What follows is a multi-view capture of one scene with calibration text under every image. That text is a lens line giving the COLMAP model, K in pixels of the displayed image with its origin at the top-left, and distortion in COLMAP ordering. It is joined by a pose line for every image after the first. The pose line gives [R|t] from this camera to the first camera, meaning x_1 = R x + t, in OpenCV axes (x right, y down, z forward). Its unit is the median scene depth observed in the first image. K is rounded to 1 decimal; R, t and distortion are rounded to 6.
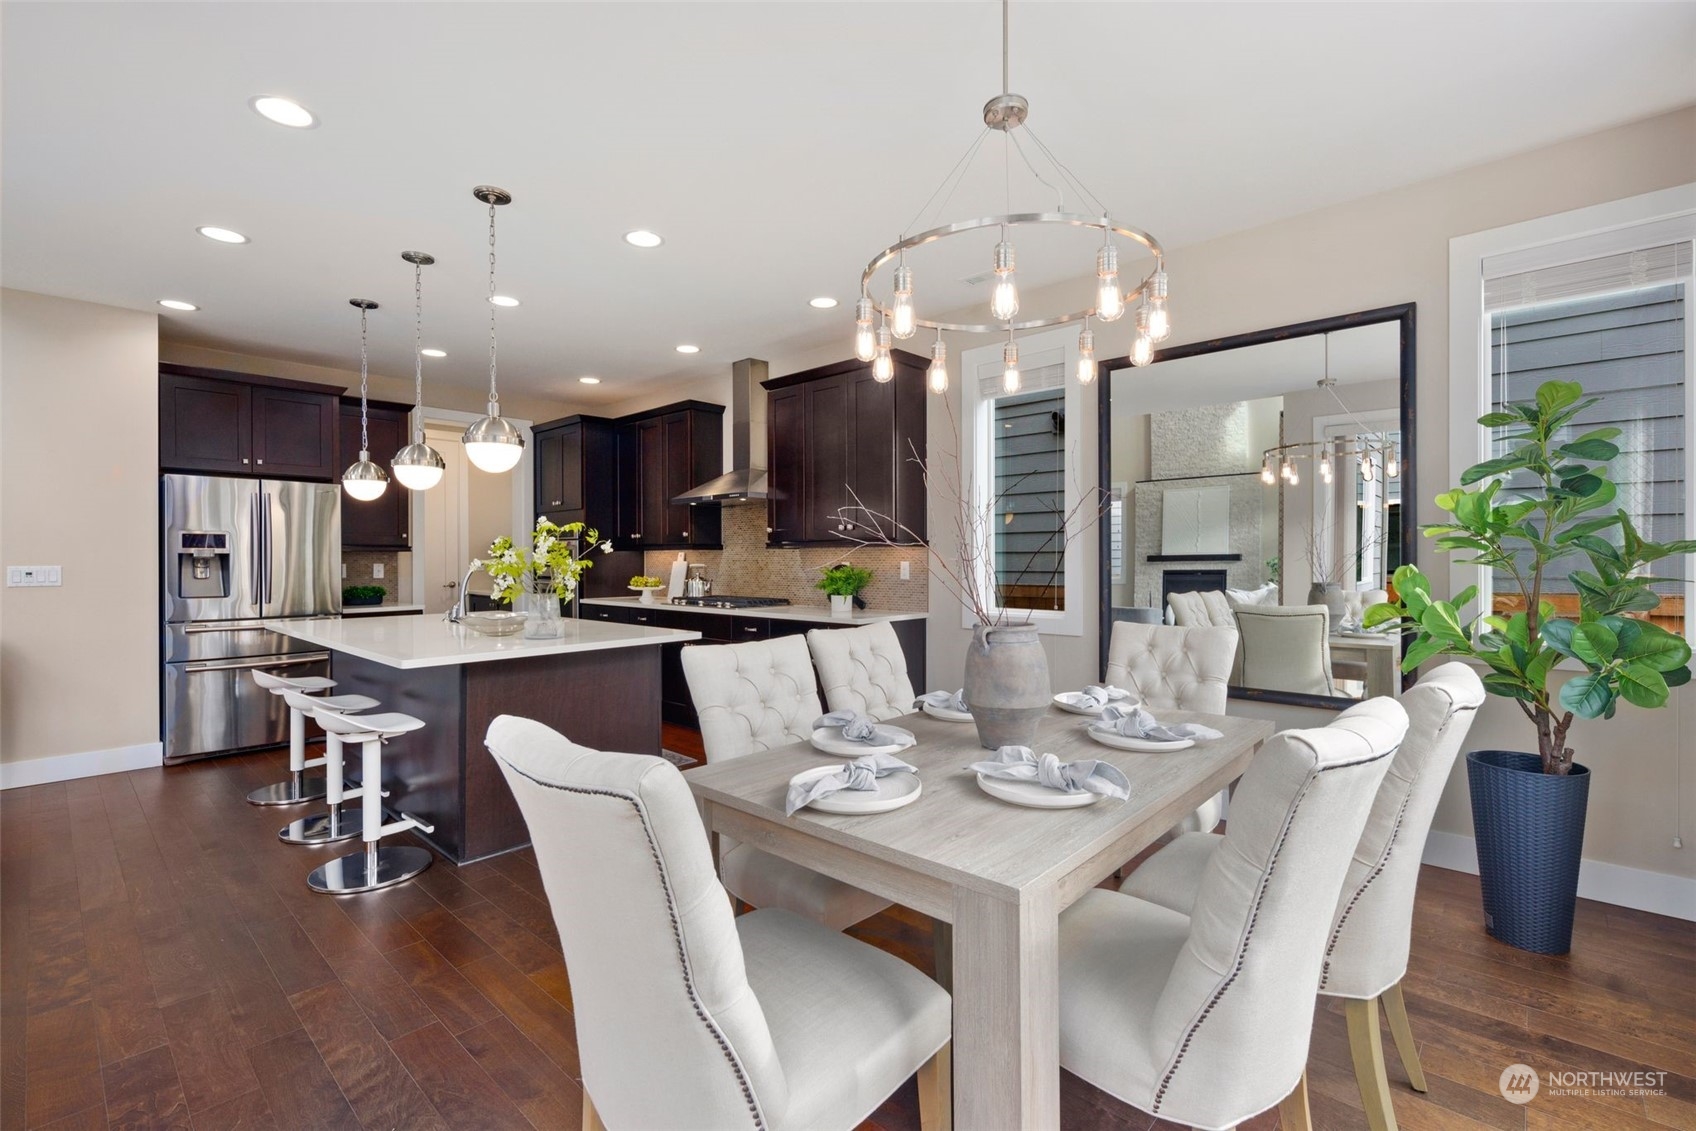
lens RADIAL K [[749.4, 0, 857.8], [0, 749.4, 562.5], [0, 0, 1]] dist [0.000813, -0.001427]
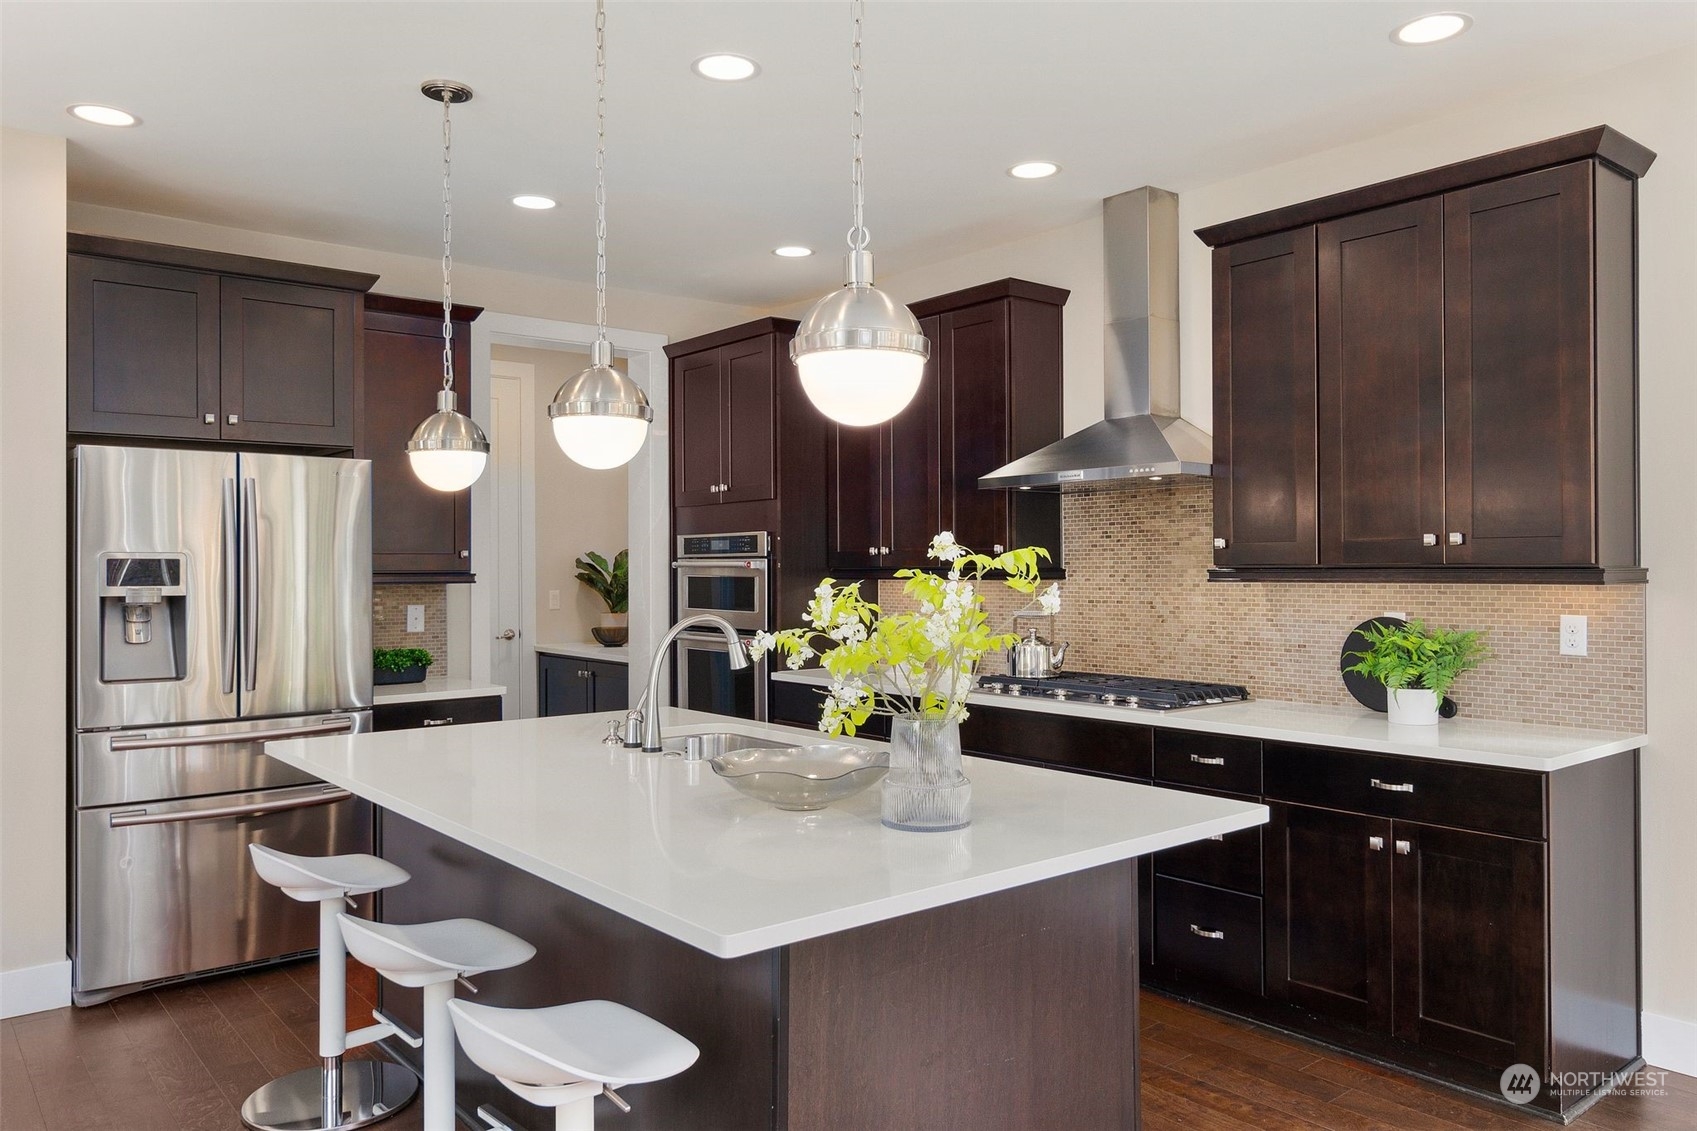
lens RADIAL K [[1217.2, 0, 855.9], [0, 1217.2, 561.9], [0, 0, 1]] dist [-0.007853, 0.013563]
pose [[0.989421, -0.002562, -0.145052, -0.254258], [0.001341, 0.999963, -0.008517, -0.027250], [0.145068, 0.008233, 0.989387, 0.230754]]
